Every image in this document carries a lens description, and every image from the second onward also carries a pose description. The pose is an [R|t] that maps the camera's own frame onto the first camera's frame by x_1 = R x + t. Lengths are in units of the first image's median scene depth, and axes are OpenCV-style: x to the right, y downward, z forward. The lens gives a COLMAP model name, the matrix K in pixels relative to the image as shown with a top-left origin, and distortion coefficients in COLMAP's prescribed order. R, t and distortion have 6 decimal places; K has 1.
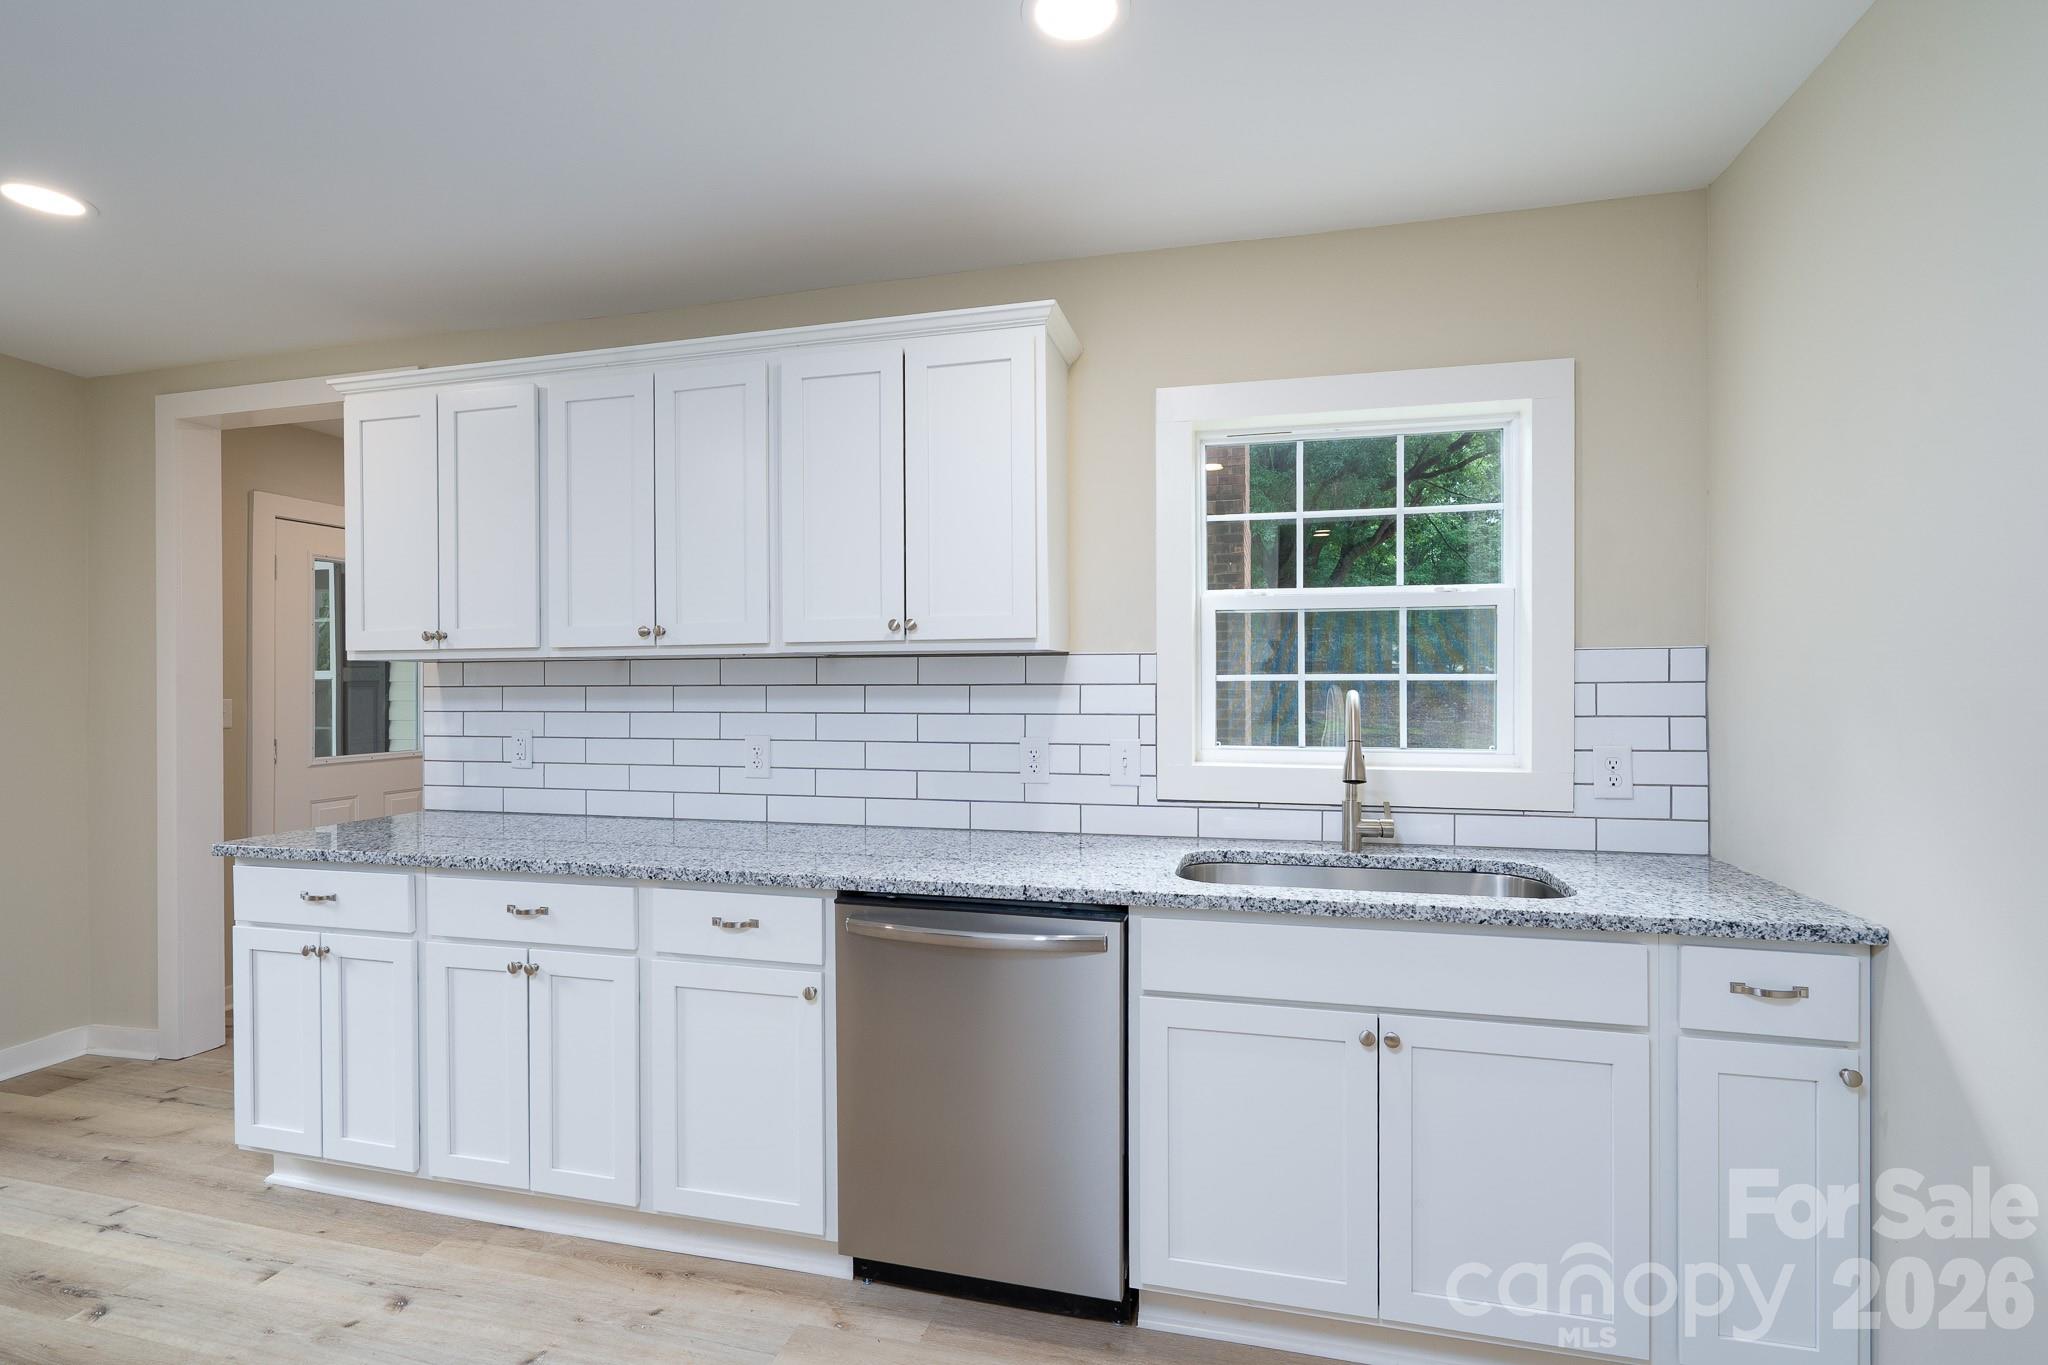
lens RADIAL K [[964.8, 0, 1041.0], [0, 964.8, 683.9], [0, 0, 1]] dist [-0.002856, 0.000991]
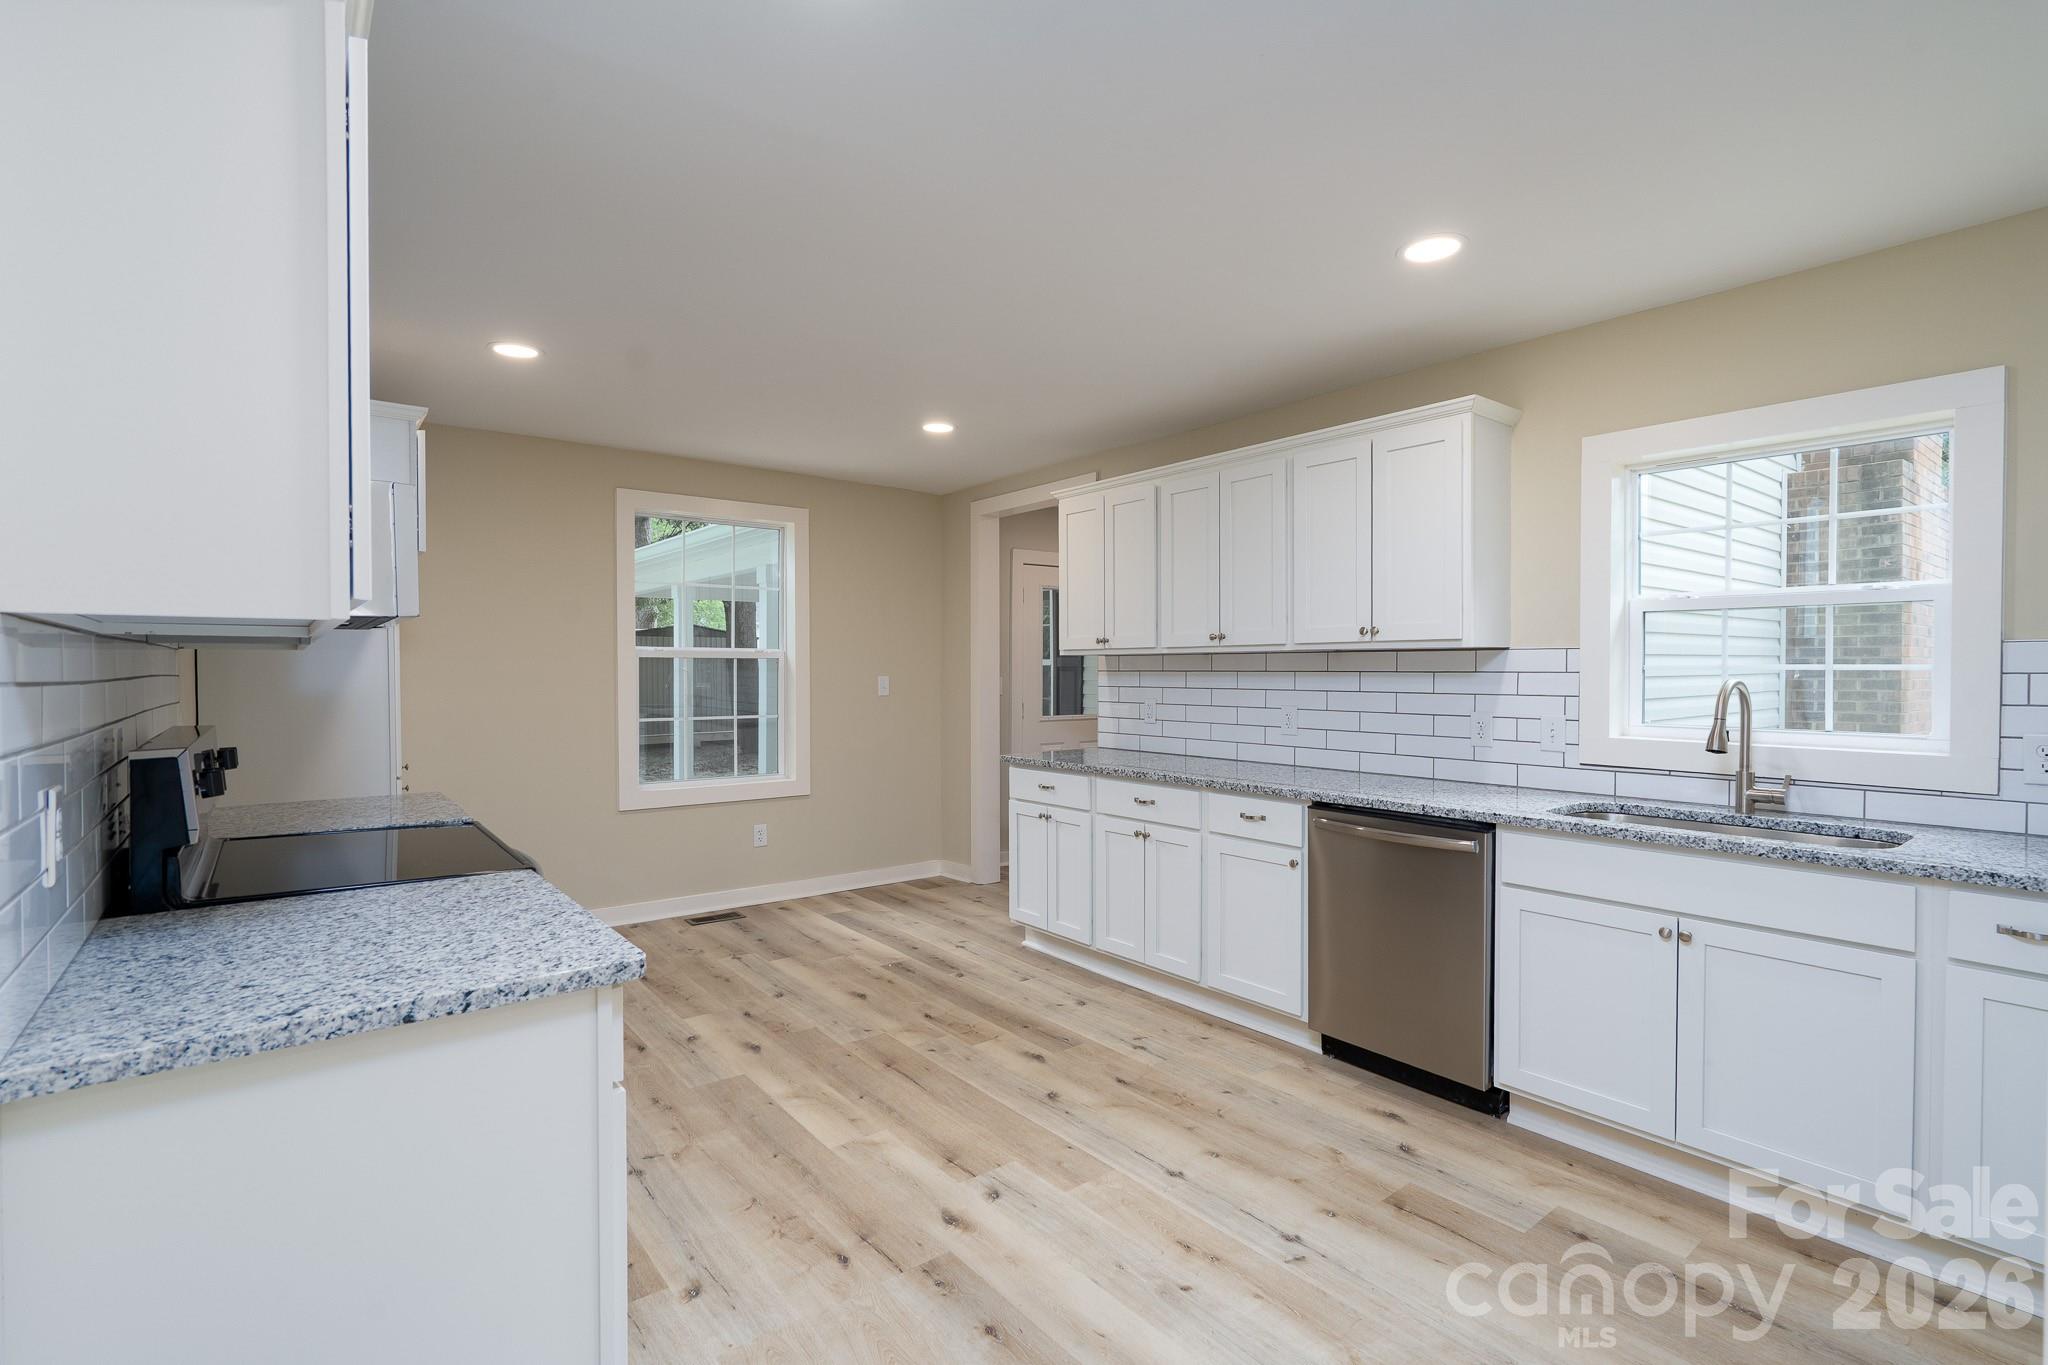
lens RADIAL K [[978.4, 0, 1024.0], [0, 978.4, 682.5], [0, 0, 1]] dist [-0.002760, 0.000287]
pose [[0.789560, 0.012426, -0.613548, 0.355951], [-0.003796, 0.999875, 0.015365, -0.003401], [0.613662, -0.009803, 0.789508, -0.494600]]
